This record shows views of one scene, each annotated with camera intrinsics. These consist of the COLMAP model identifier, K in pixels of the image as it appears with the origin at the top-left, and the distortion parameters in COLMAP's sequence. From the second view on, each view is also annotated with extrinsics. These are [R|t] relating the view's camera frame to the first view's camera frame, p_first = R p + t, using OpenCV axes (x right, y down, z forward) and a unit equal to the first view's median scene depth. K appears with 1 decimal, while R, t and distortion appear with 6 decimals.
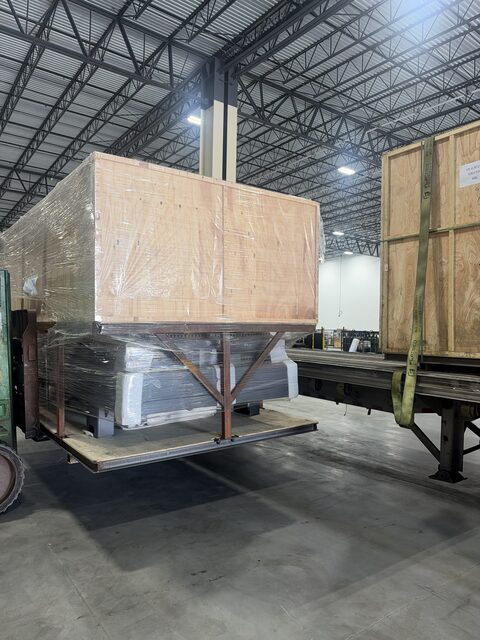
lens RADIAL K [[464.8, 0, 235.4], [0, 464.8, 320.3], [0, 0, 1]] dist [0.000491, -0.010250]
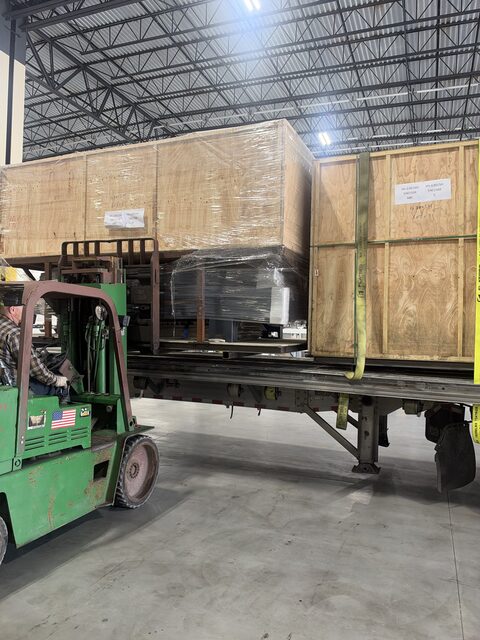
lens RADIAL K [[464.8, 0, 242.9], [0, 464.8, 322.1], [0, 0, 1]] dist [0.000491, -0.010250]
pose [[0.854599, 0.007505, 0.519234, -0.104320], [-0.015407, 0.999822, 0.010906, -0.003903], [-0.519060, -0.017320, 0.854562, 0.065214]]
